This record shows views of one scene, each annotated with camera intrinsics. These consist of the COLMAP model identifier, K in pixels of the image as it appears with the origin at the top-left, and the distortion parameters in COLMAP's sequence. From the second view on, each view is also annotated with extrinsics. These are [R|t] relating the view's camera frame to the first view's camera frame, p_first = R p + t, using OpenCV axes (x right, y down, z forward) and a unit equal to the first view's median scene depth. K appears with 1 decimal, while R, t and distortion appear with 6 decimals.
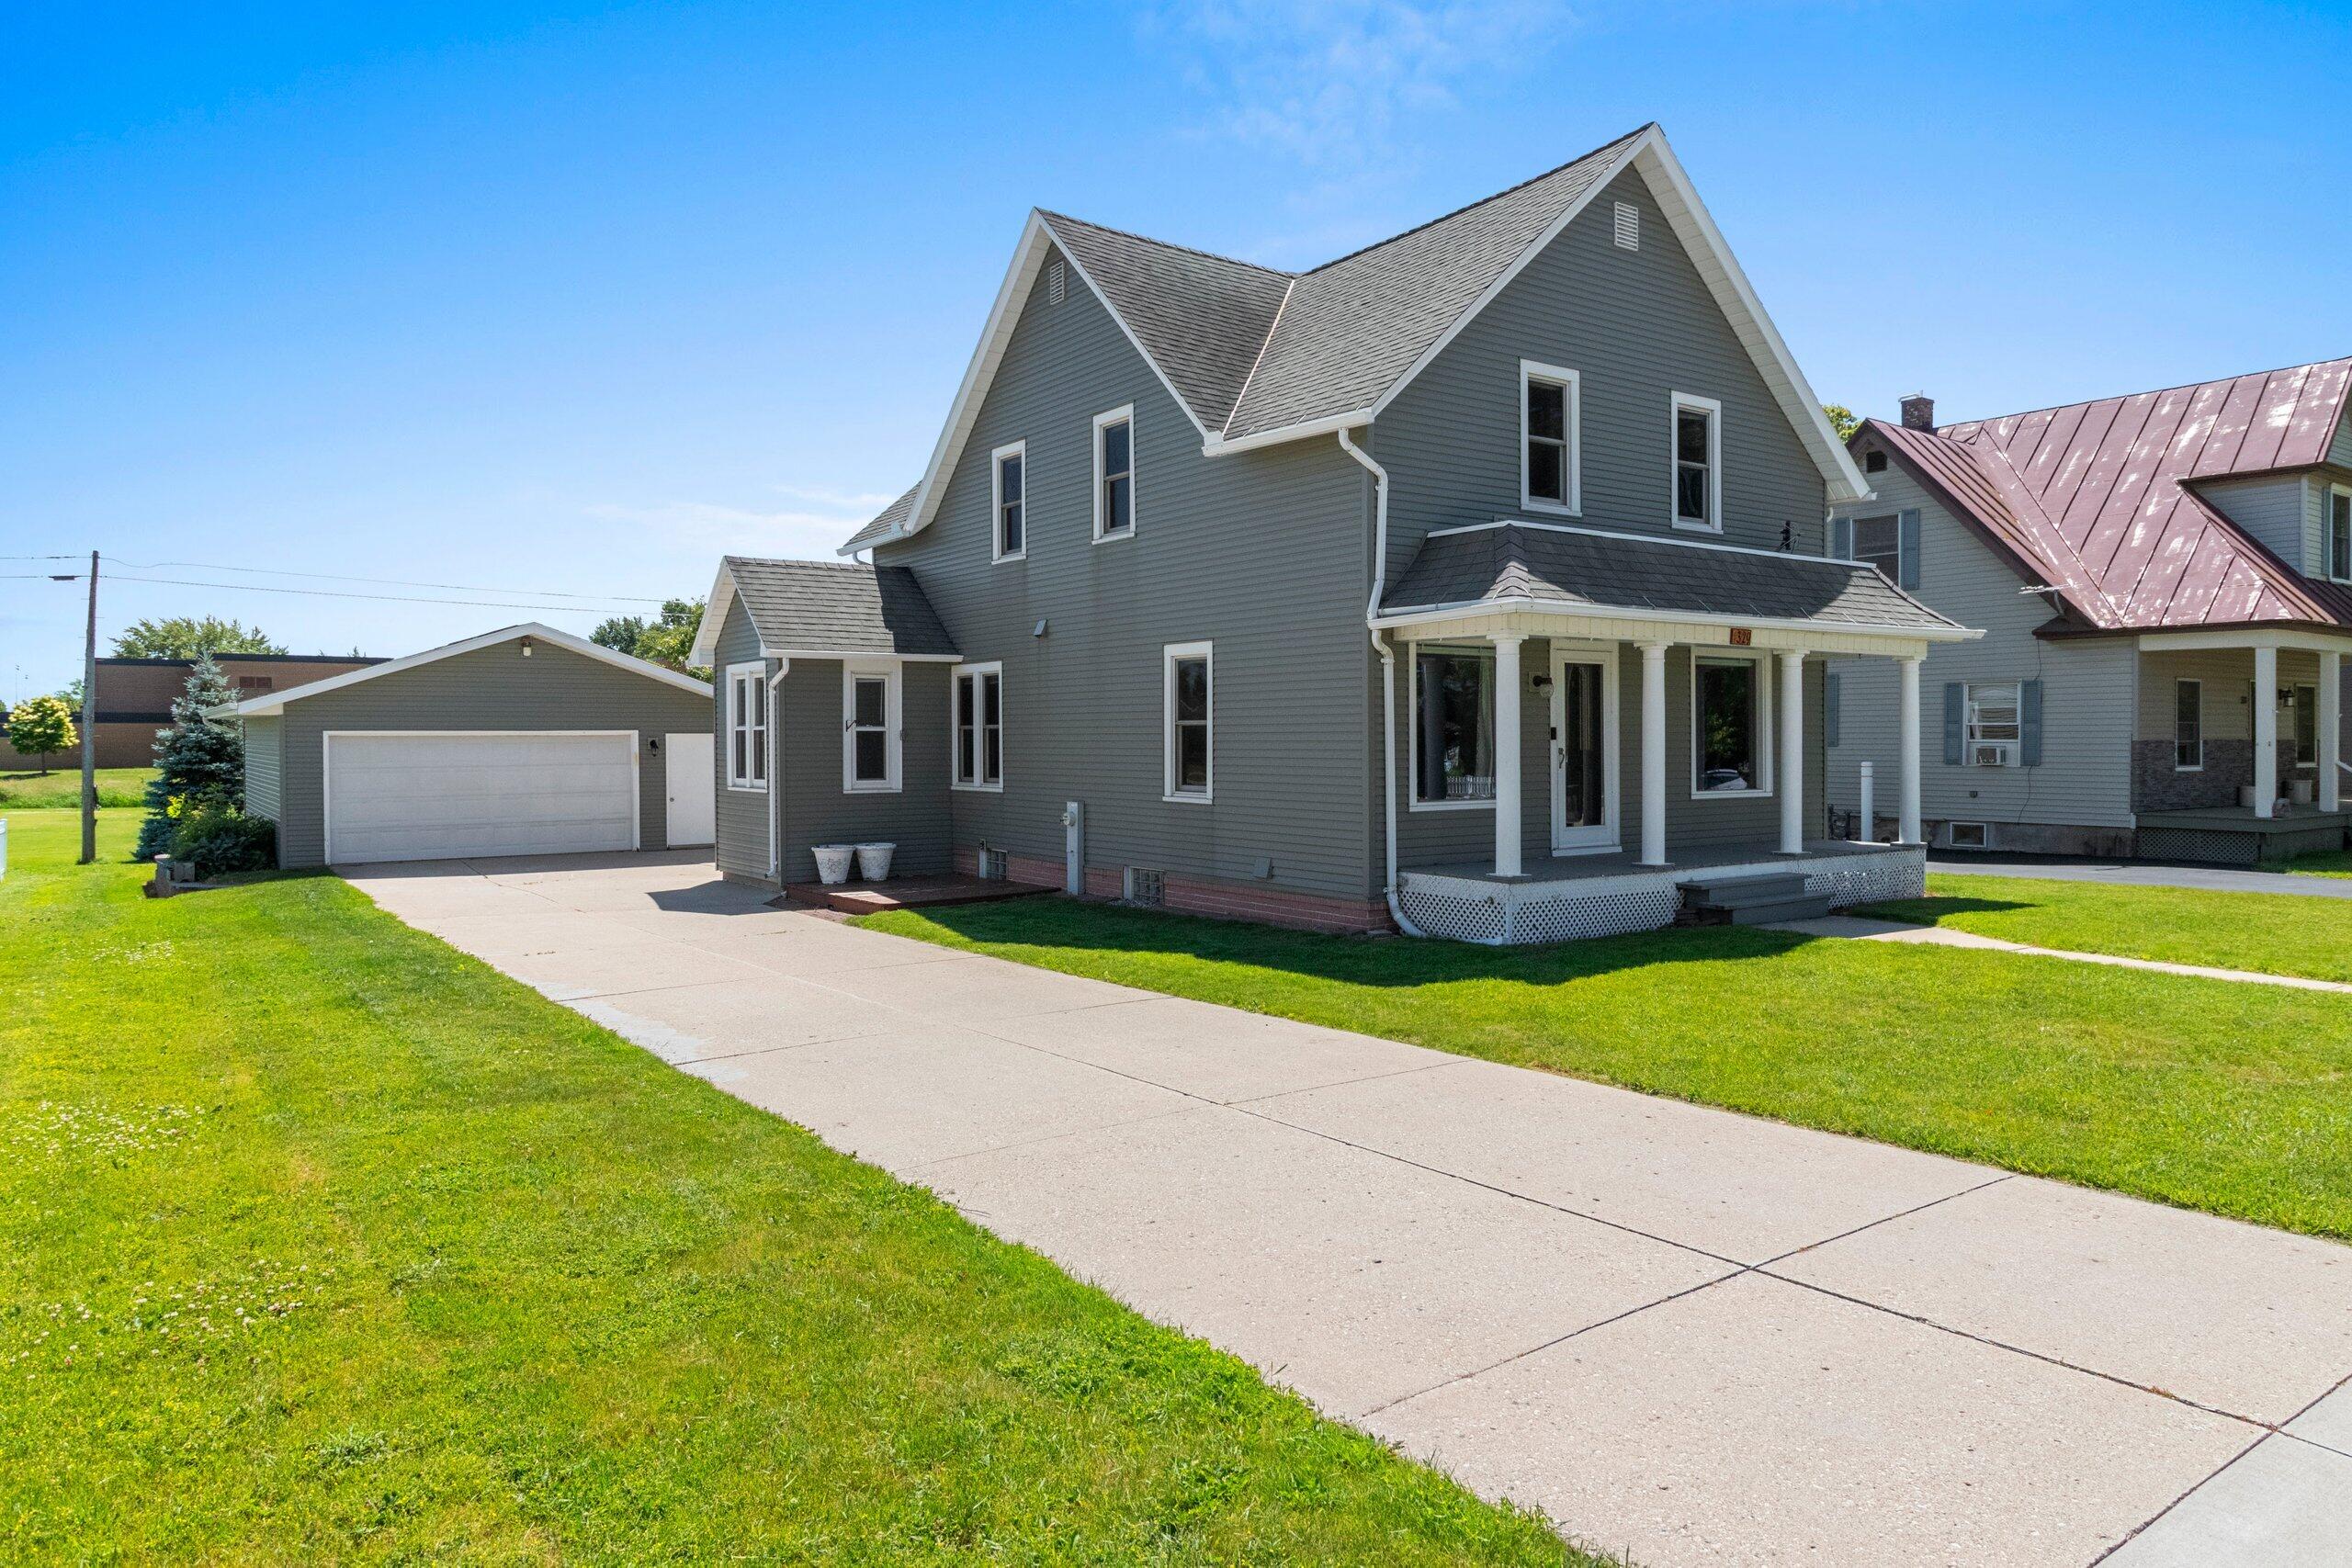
lens RADIAL K [[1374.9, 0, 1166.6], [0, 1374.9, 717.6], [0, 0, 1]] dist [0.000607, -0.000572]
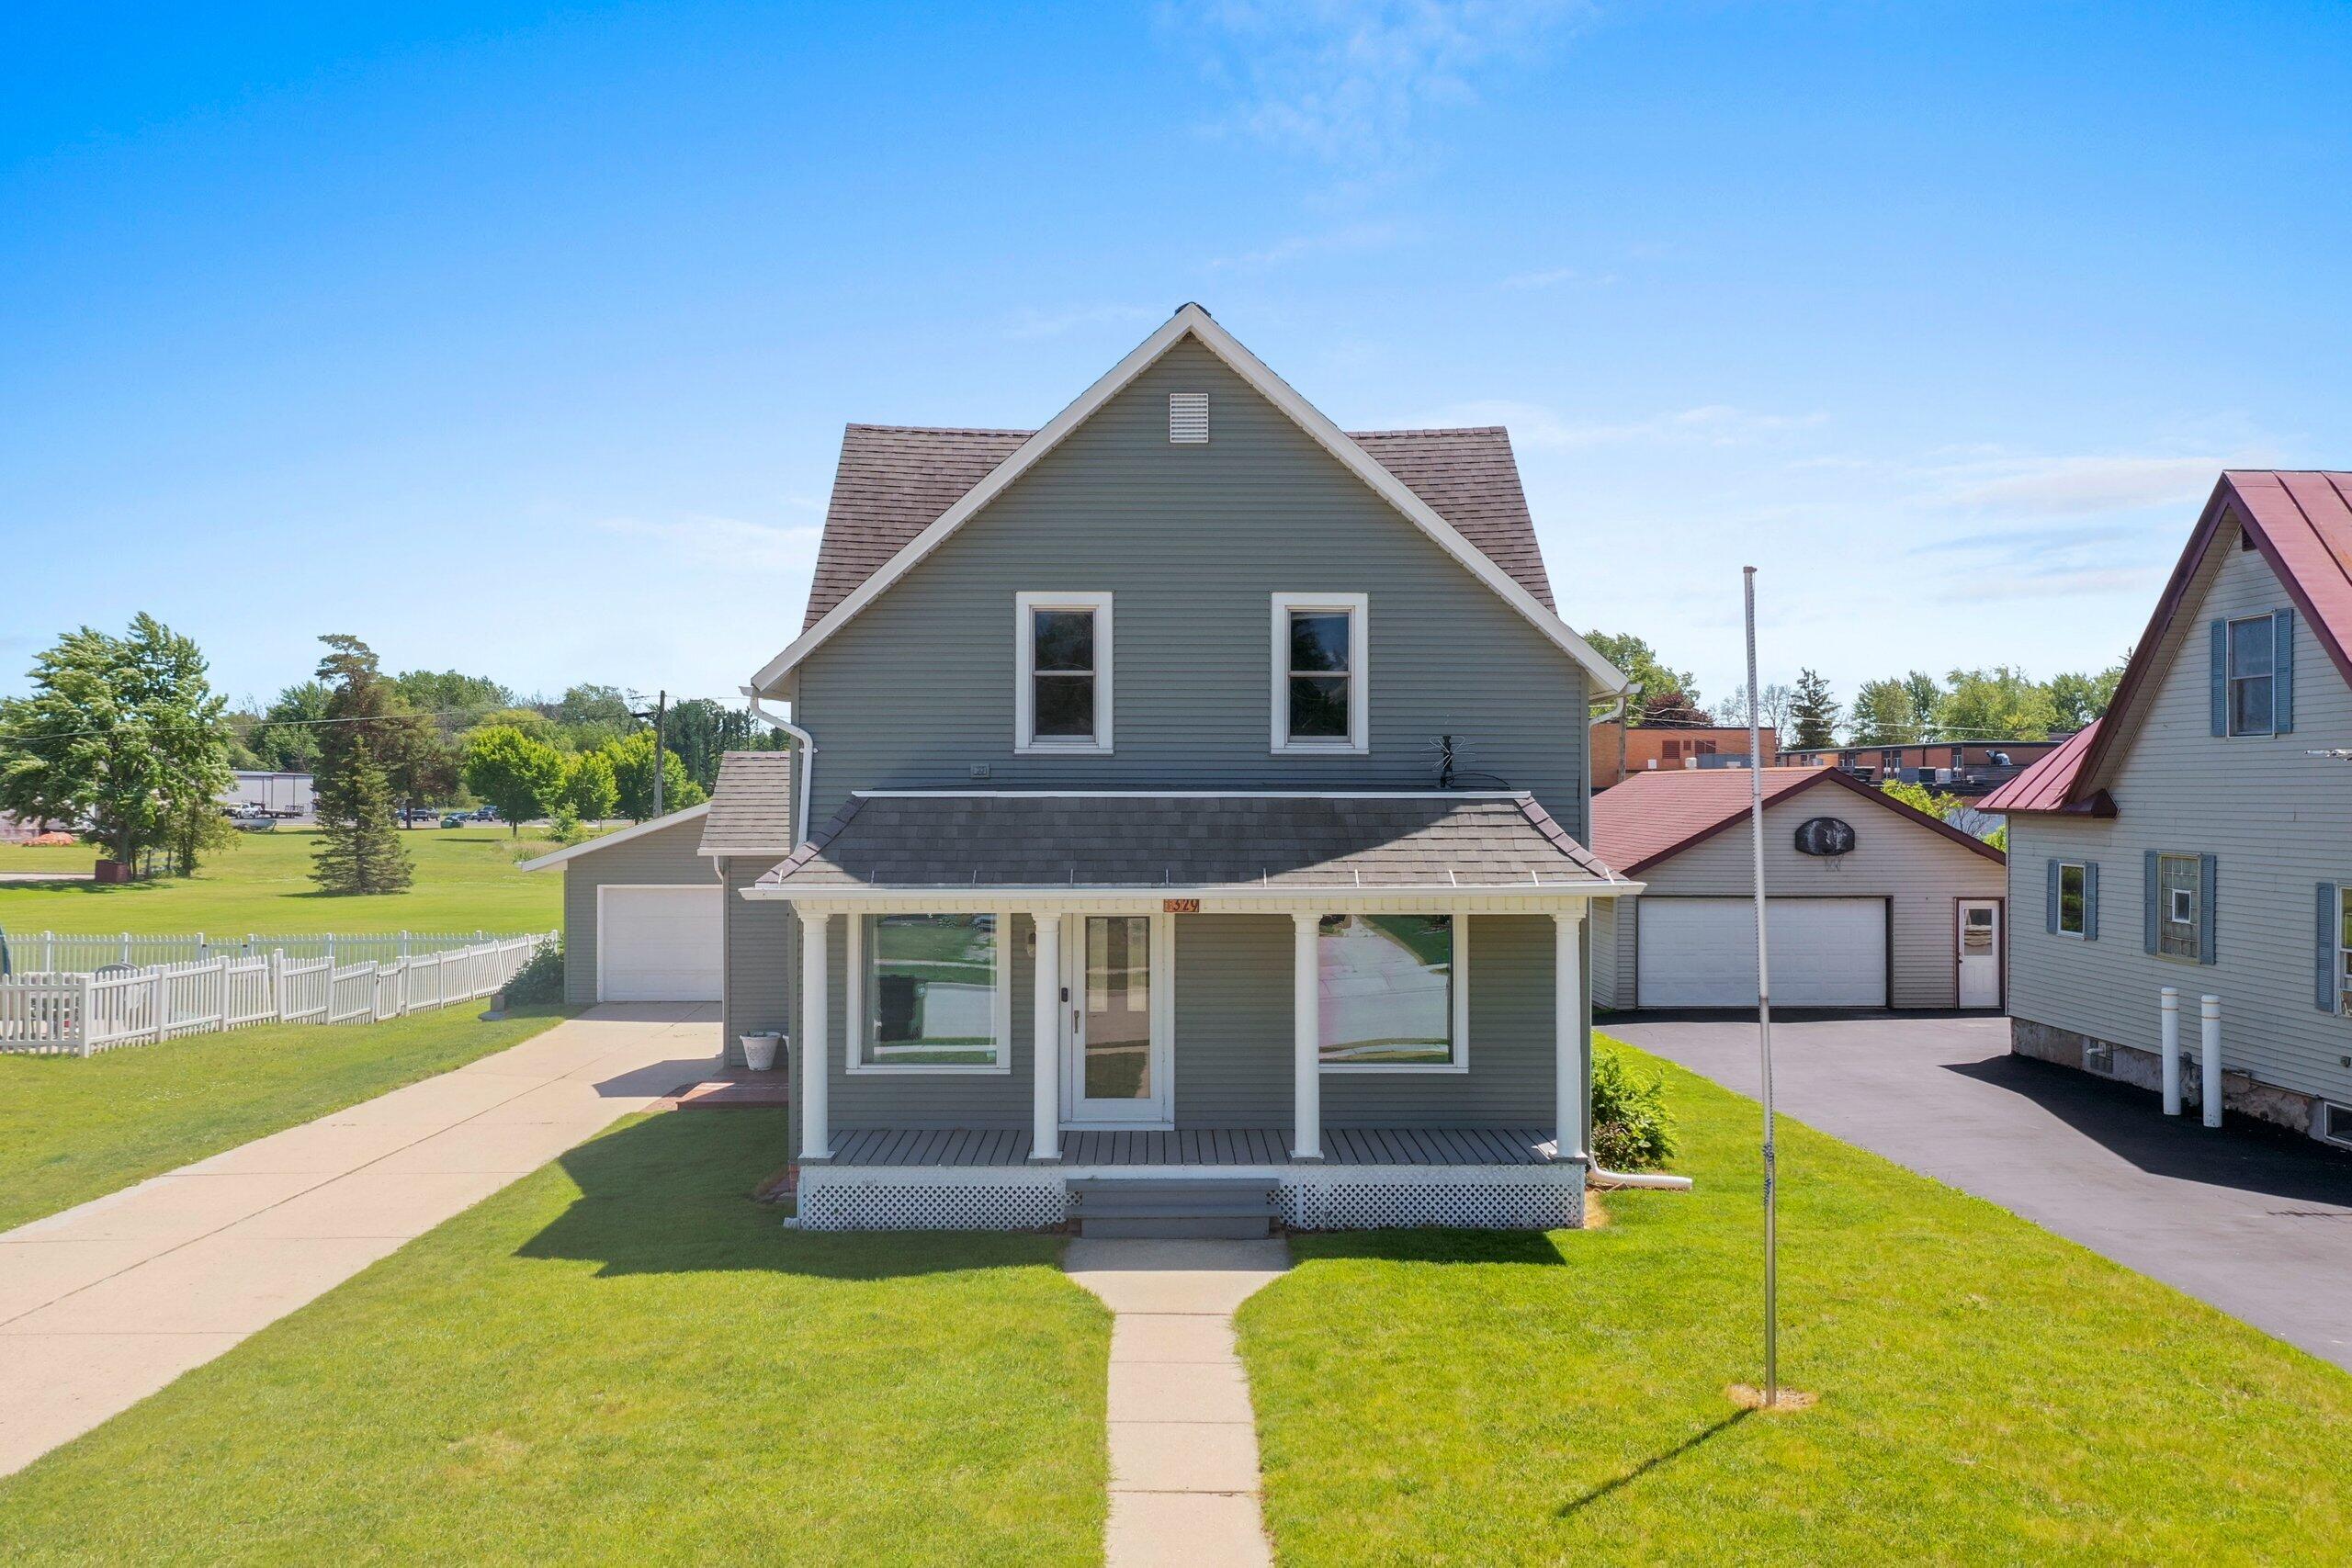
lens RADIAL K [[1698.4, 0, 1176.0], [0, 1698.4, 784.0], [0, 0, 1]] dist [0.012663, 0.001487]
pose [[0.846081, -0.001666, -0.533051, 0.652773], [0.004750, 0.999979, 0.004415, -0.092130], [0.533033, -0.006268, 0.846072, 0.056115]]
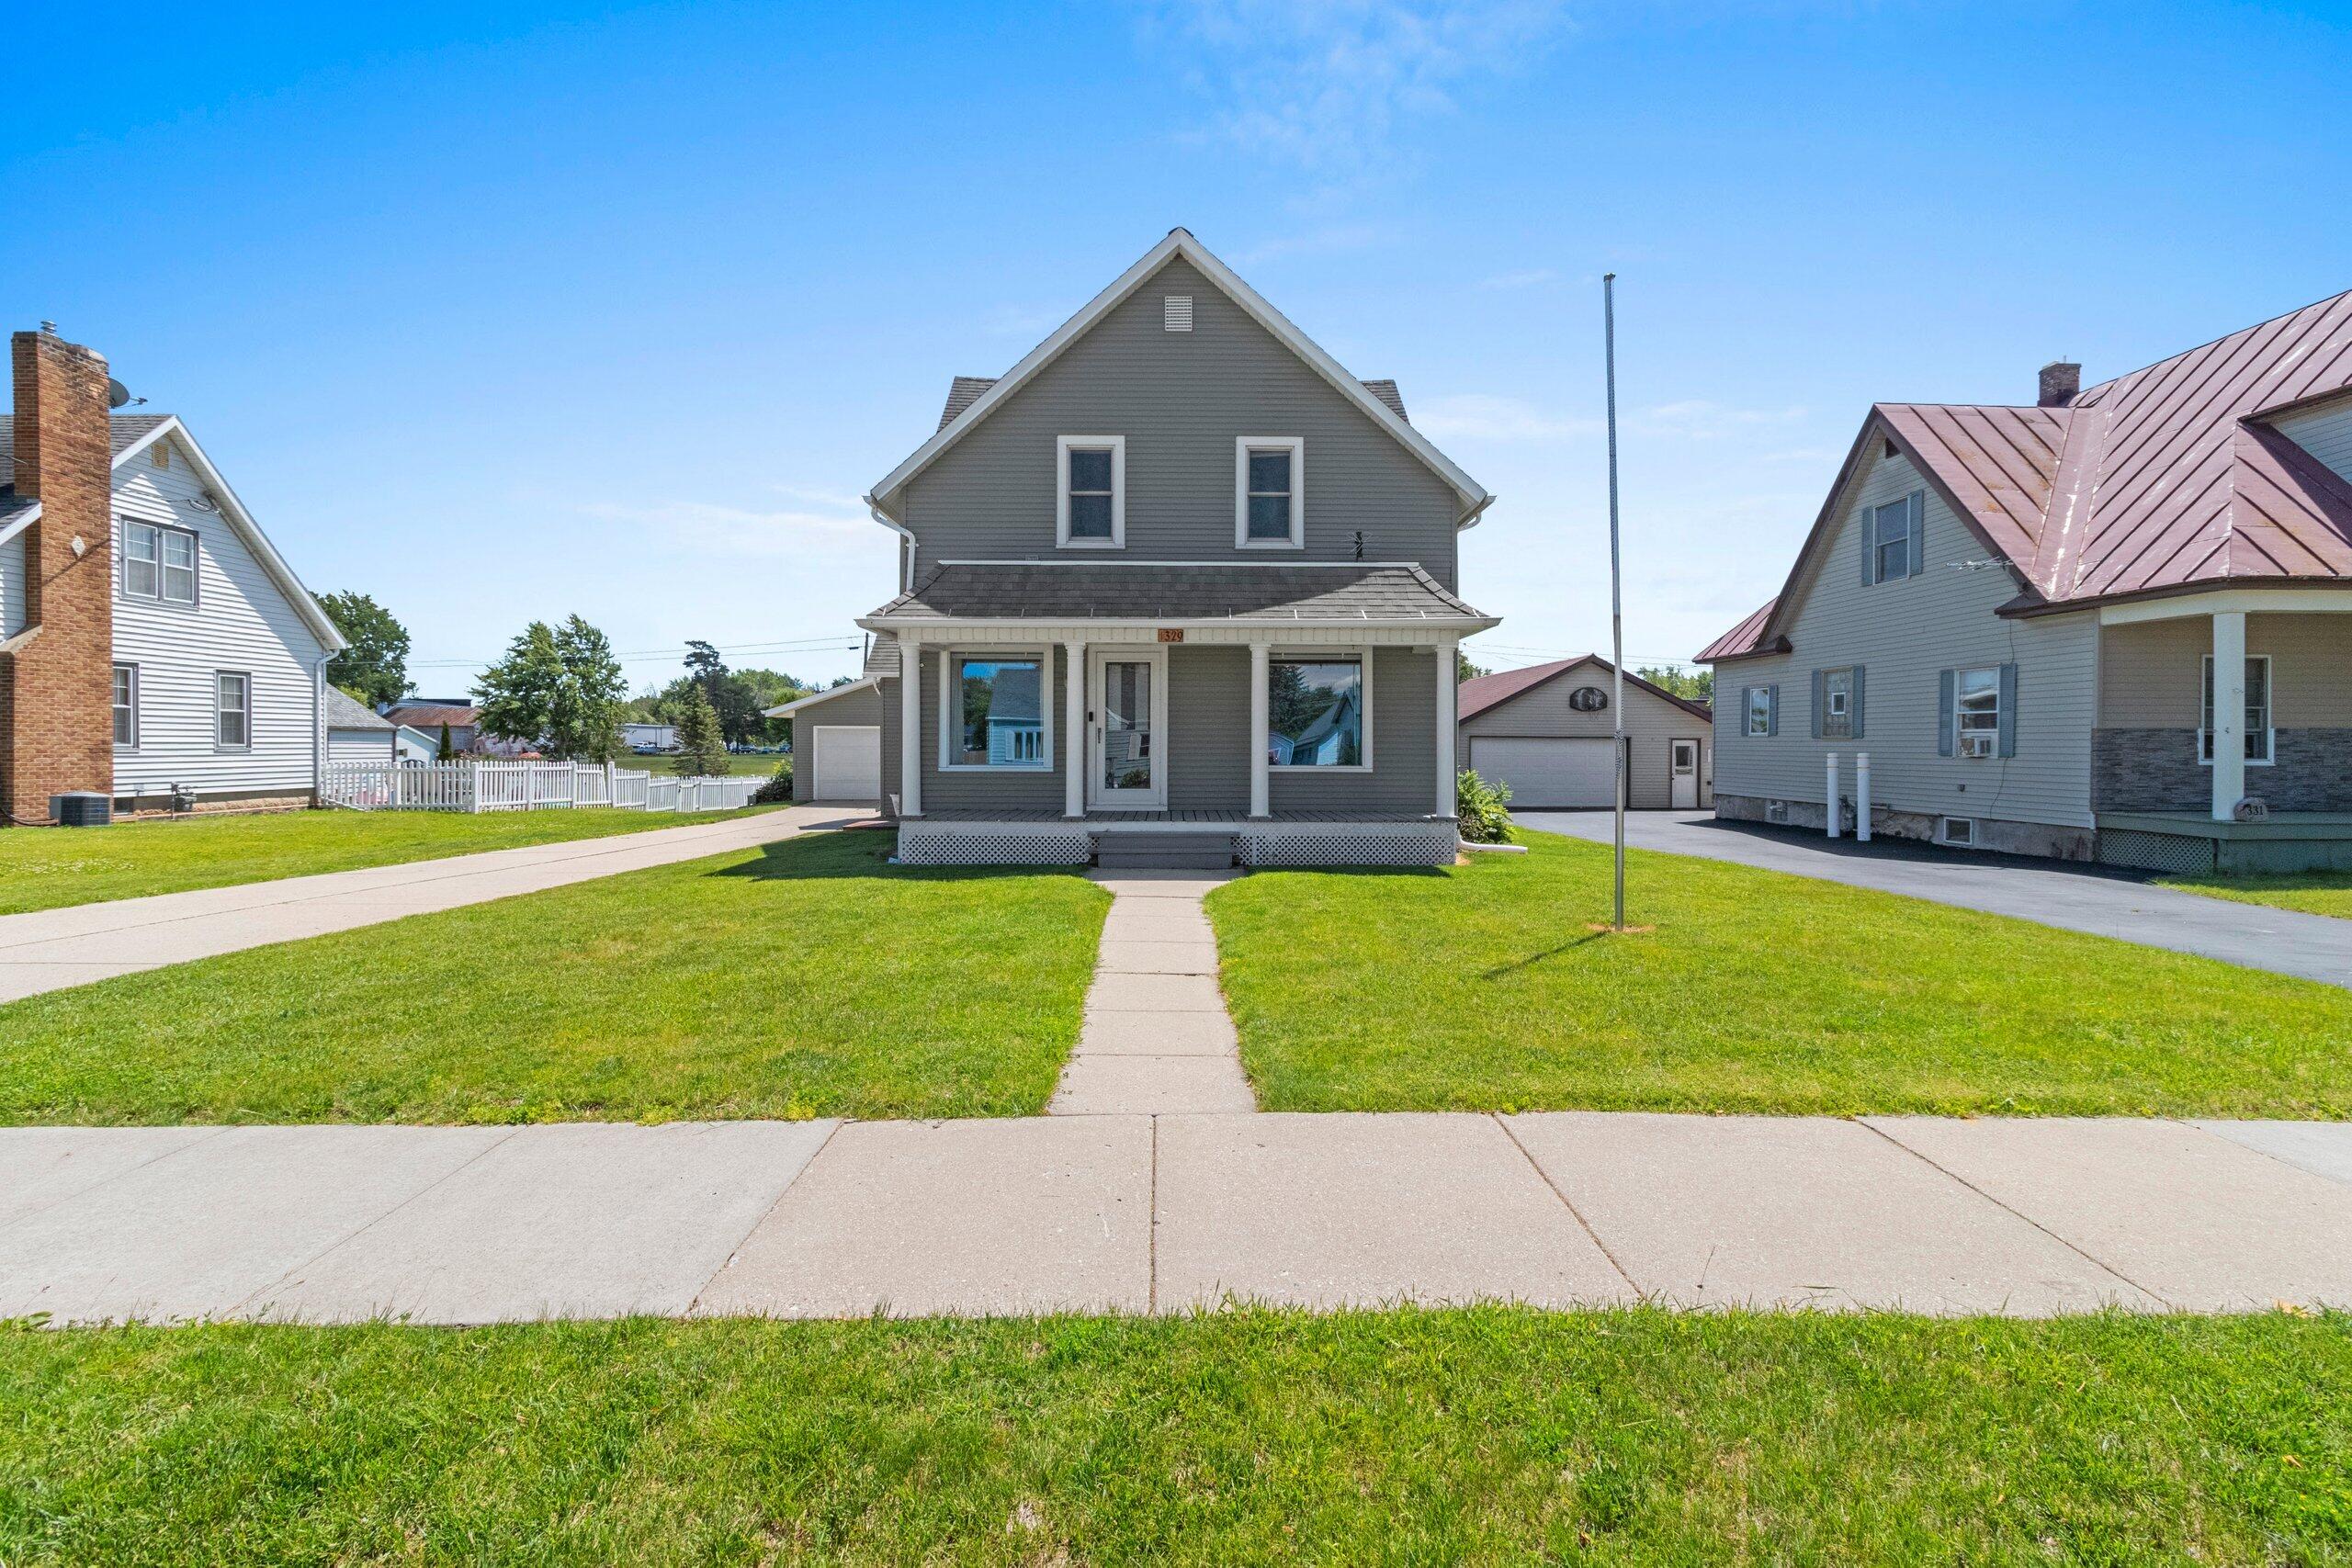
lens RADIAL K [[992.5, 0, 1181.1], [0, 992.5, 742.2], [0, 0, 1]] dist [-0.000123, -0.000077]
pose [[0.843412, 0.005320, -0.537241, 0.594592], [0.003165, 0.999884, 0.014869, 0.015235], [0.537258, -0.014241, 0.843298, 0.168886]]
